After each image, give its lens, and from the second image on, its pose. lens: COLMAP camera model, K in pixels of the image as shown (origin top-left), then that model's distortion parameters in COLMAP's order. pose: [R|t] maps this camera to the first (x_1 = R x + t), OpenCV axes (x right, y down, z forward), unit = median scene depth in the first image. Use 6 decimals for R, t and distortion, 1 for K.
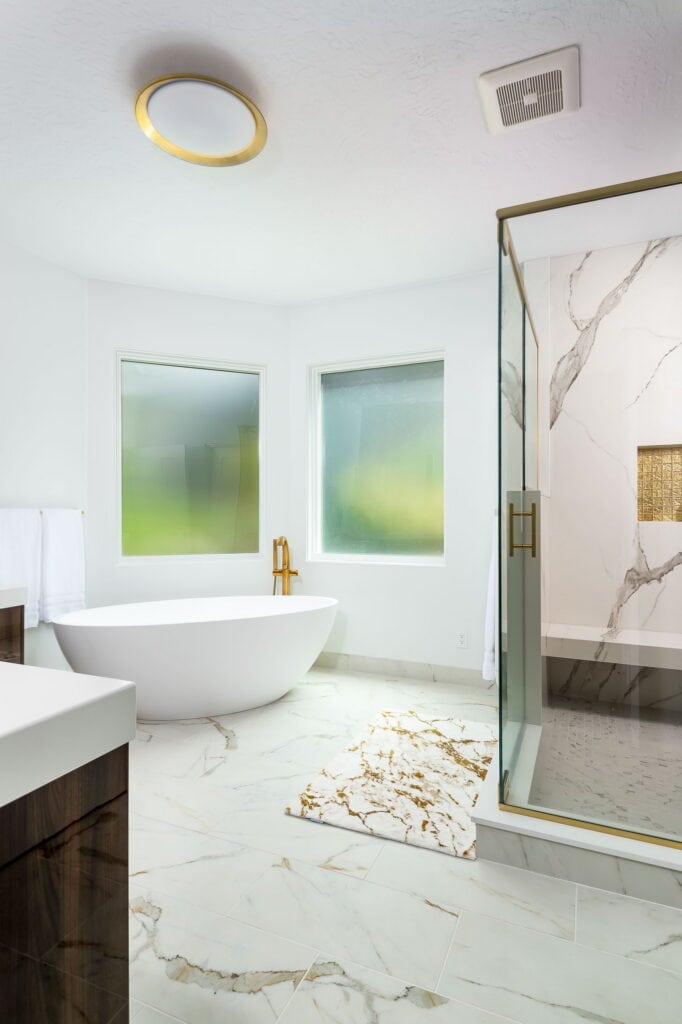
lens RADIAL K [[567.0, 0, 331.7], [0, 567.0, 508.6], [0, 0, 1]] dist [0.025965, -0.014005]
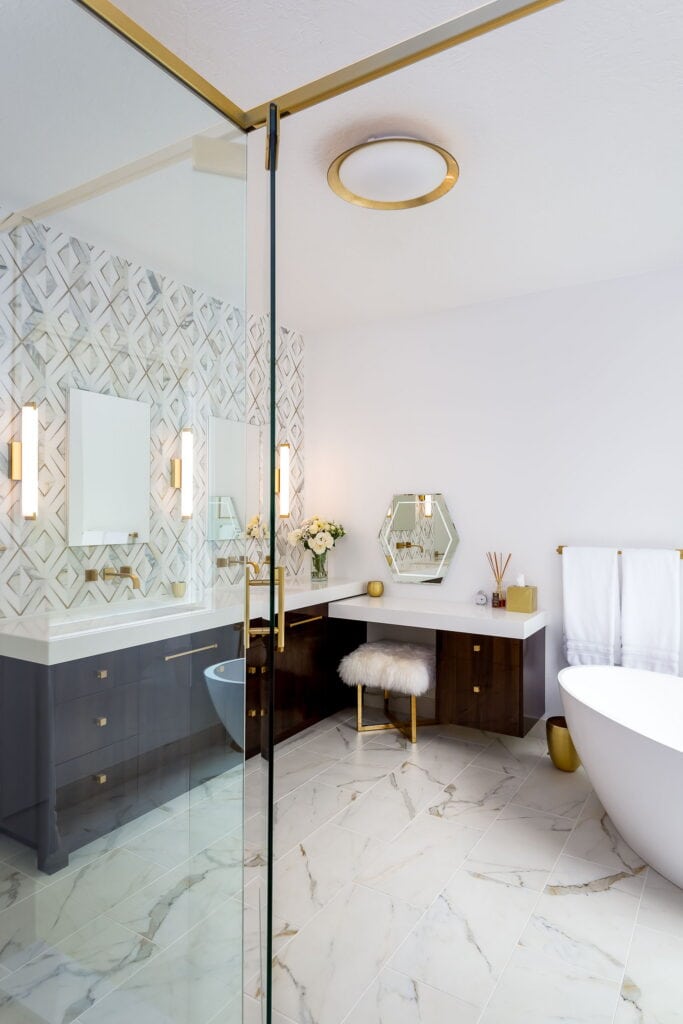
lens RADIAL K [[596.0, 0, 347.5], [0, 596.0, 518.3], [0, 0, 1]] dist [0.020854, -0.015836]
pose [[-0.124630, 0.016575, -0.992065, 0.523804], [0.003863, 0.999861, 0.016220, -0.068435], [0.992196, -0.001811, -0.124676, 0.690135]]
